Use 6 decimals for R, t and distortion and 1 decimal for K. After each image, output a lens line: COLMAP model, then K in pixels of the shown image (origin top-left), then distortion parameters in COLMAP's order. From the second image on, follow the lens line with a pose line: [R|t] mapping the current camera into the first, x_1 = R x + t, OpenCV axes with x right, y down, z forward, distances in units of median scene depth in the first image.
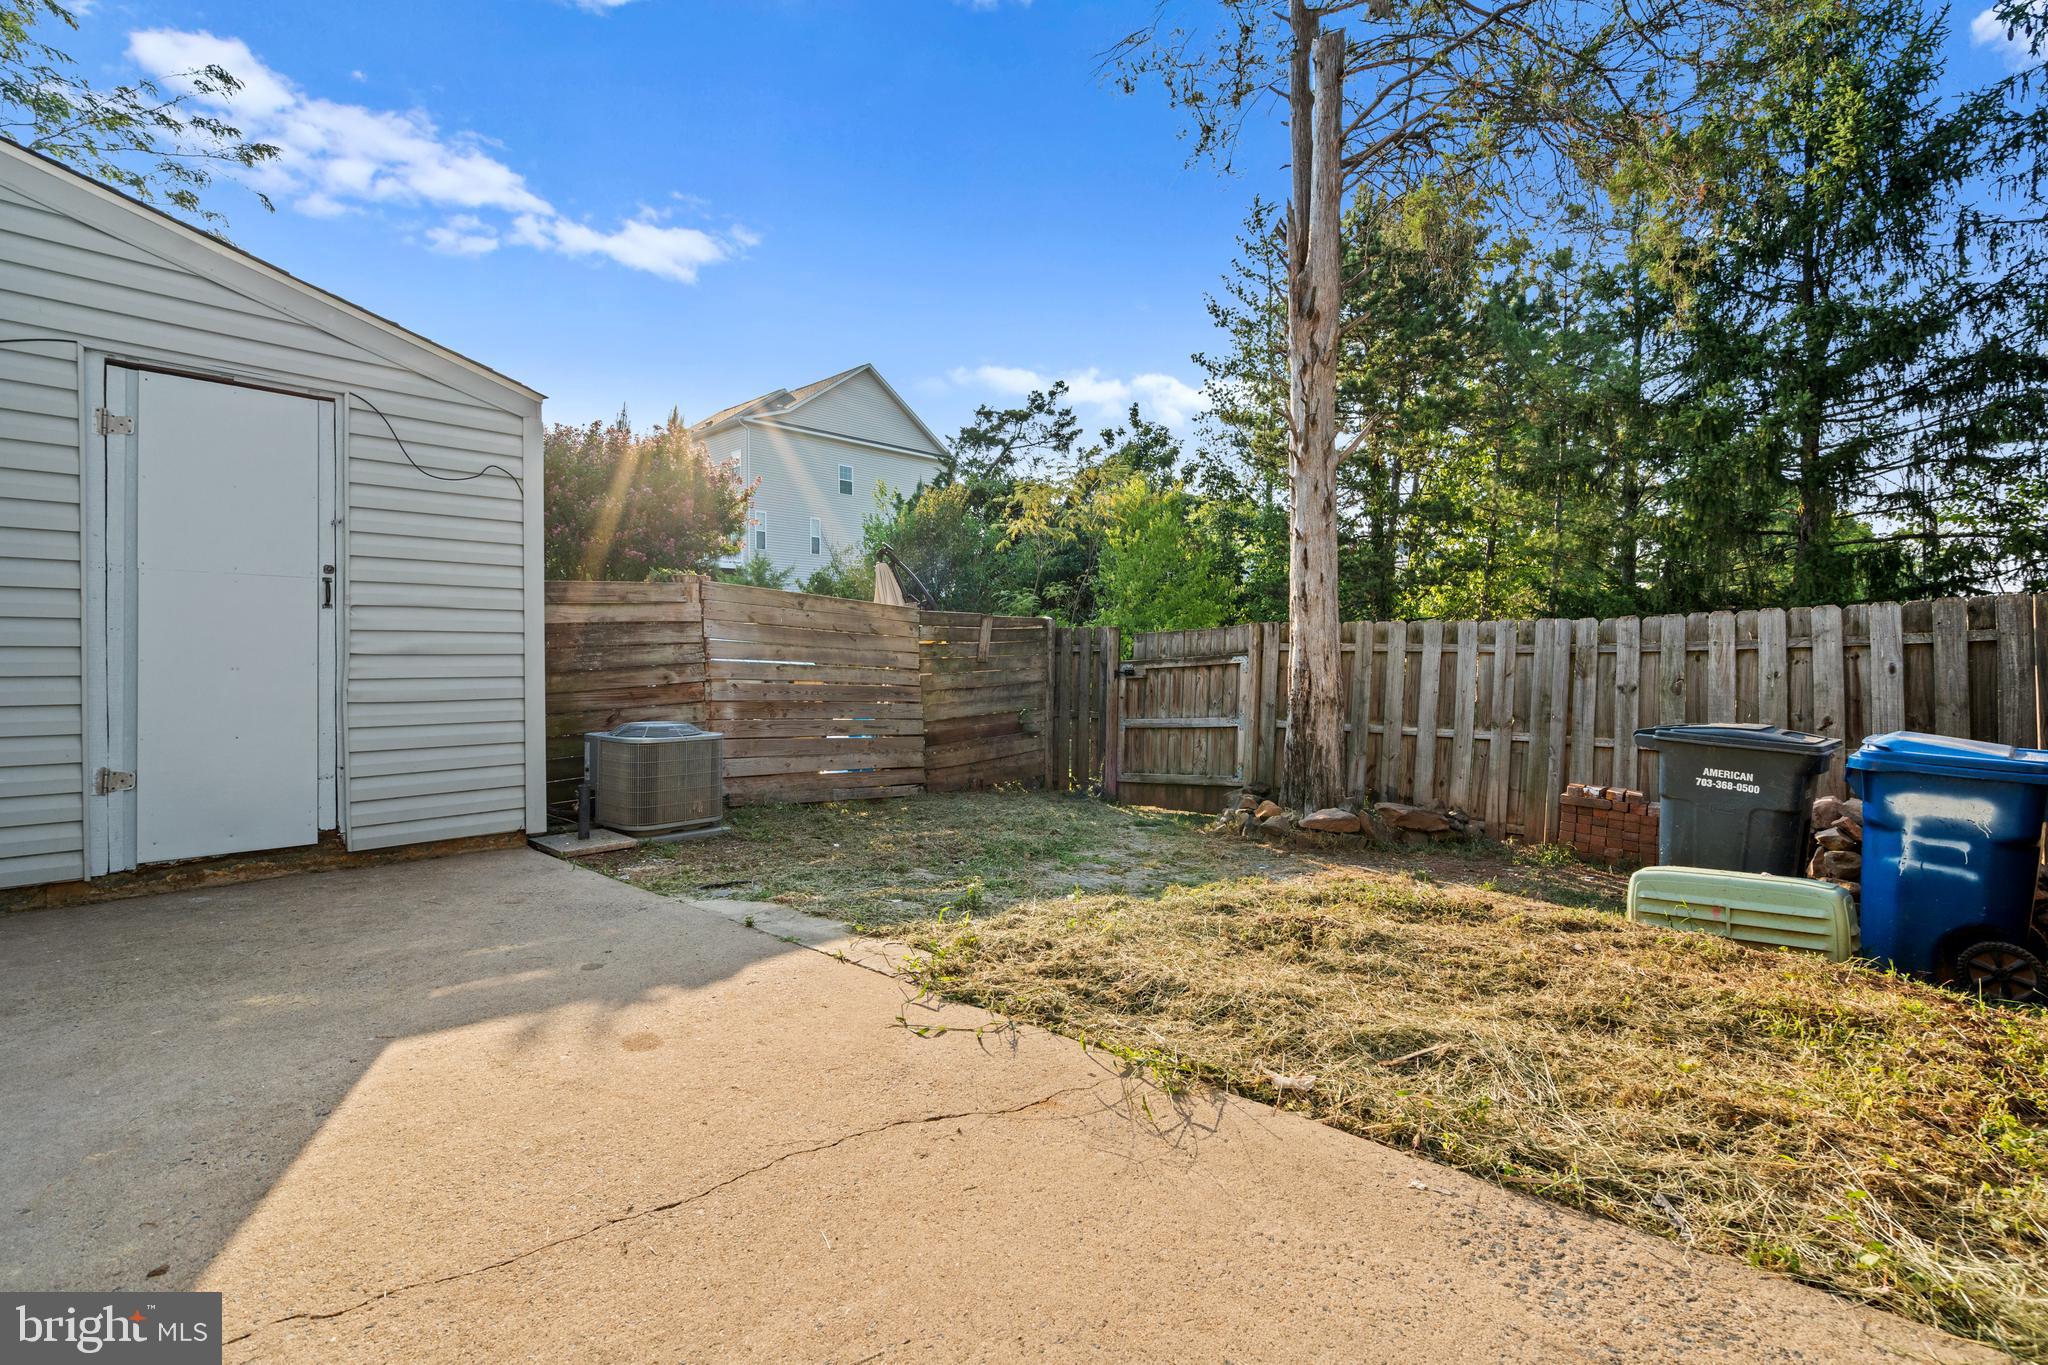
lens RADIAL K [[939.3, 0, 1024.0], [0, 939.3, 682.5], [0, 0, 1]] dist [-0.001403, 0.001183]
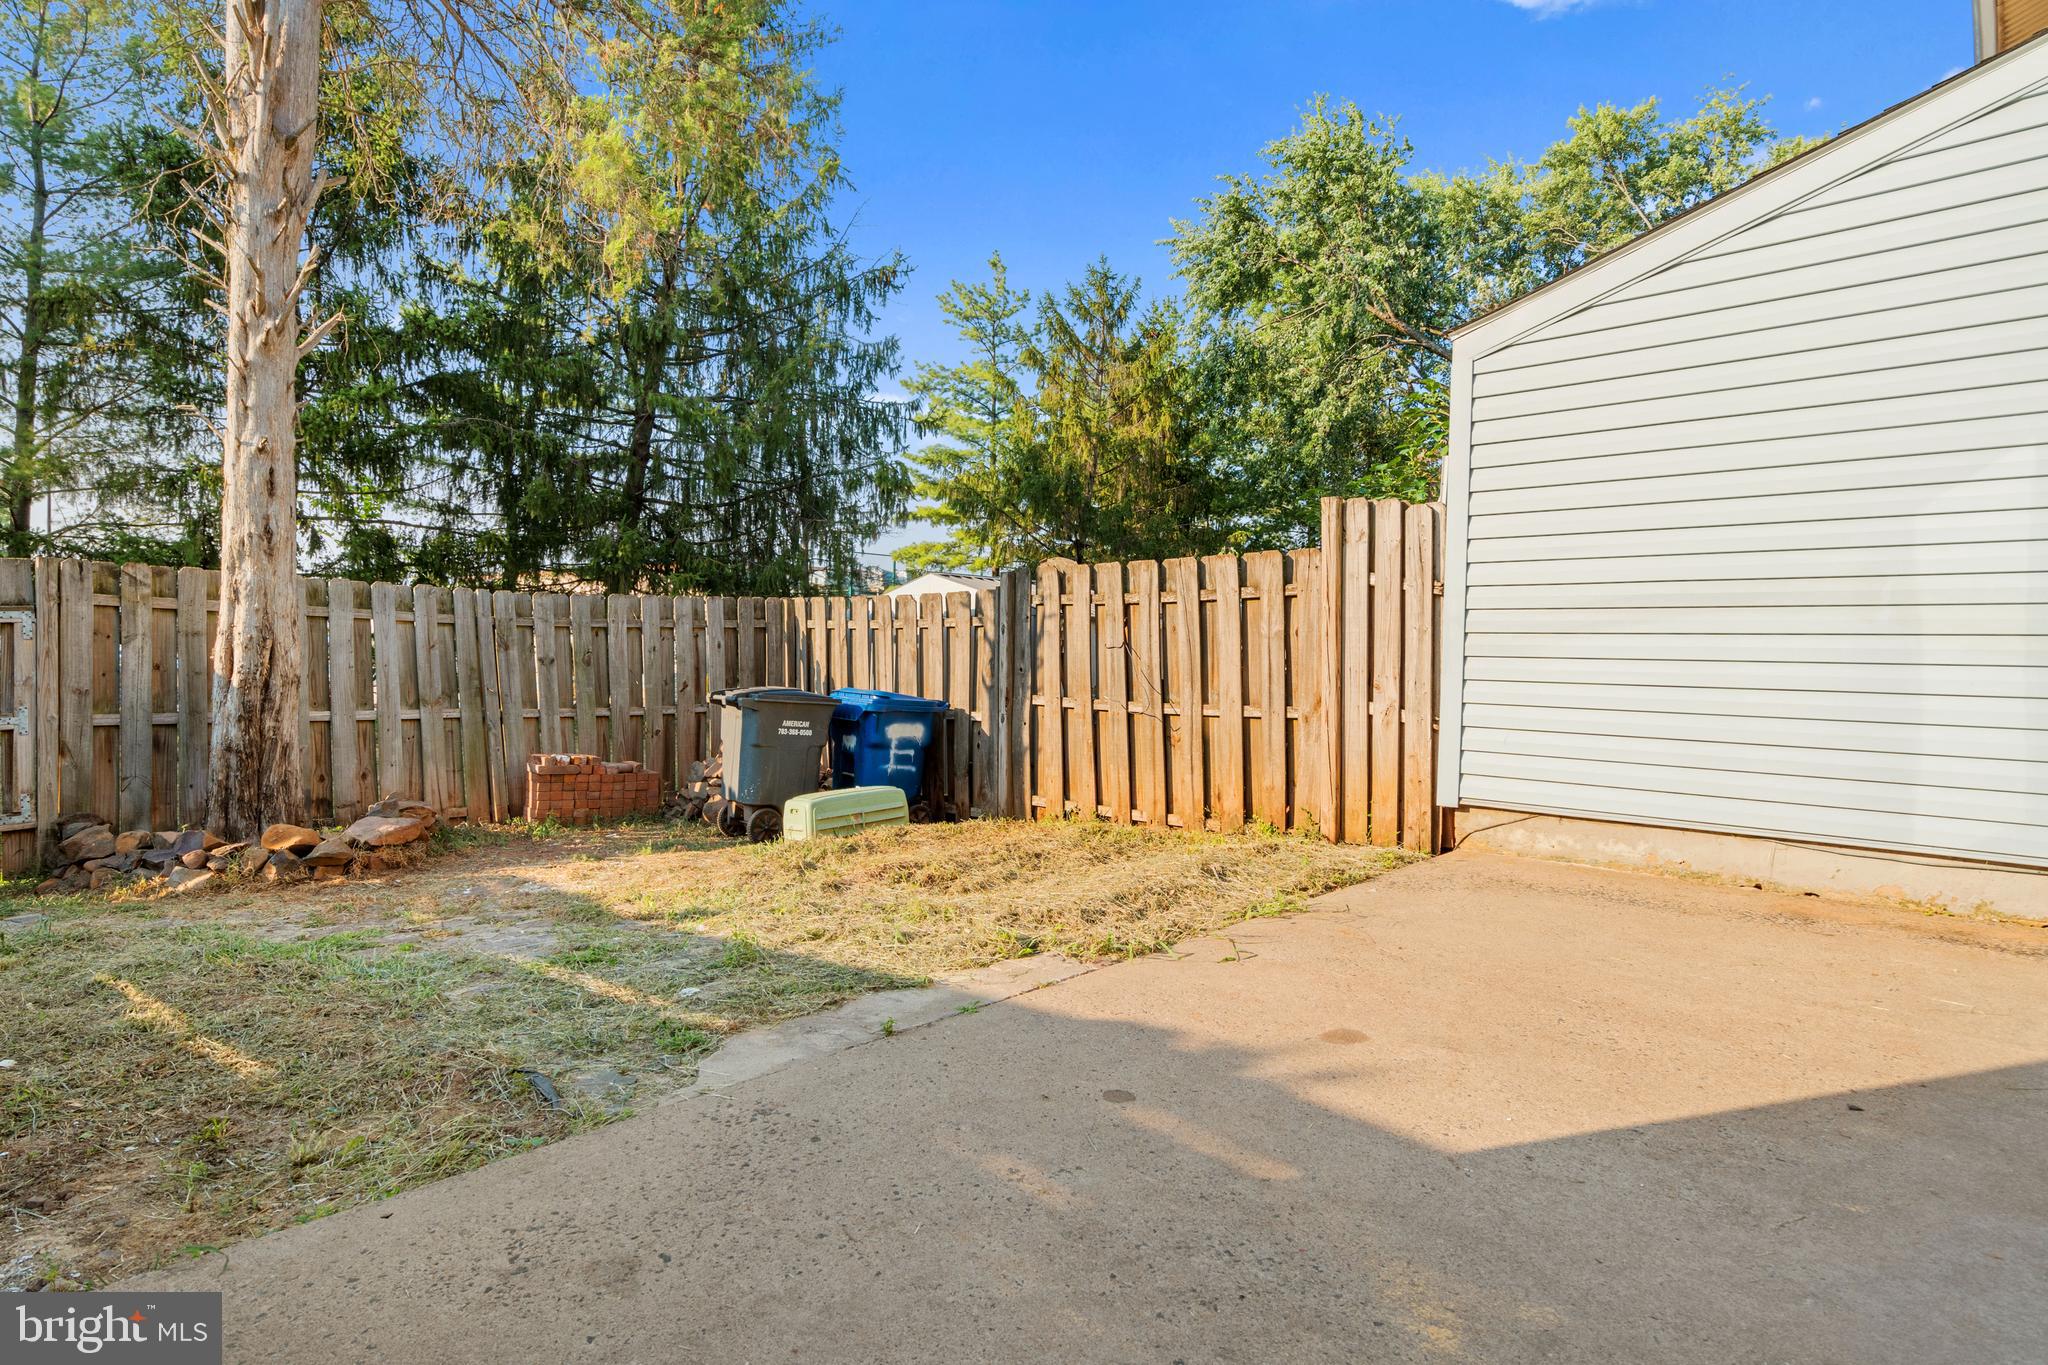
lens RADIAL K [[1003.4, 0, 1024.0], [0, 1003.4, 682.5], [0, 0, 1]] dist [-0.000836, 0.000082]
pose [[0.043255, -0.029401, 0.998631, -0.522965], [-0.001972, 0.999562, 0.029514, -0.003852], [-0.999062, -0.003246, 0.043178, 0.467299]]
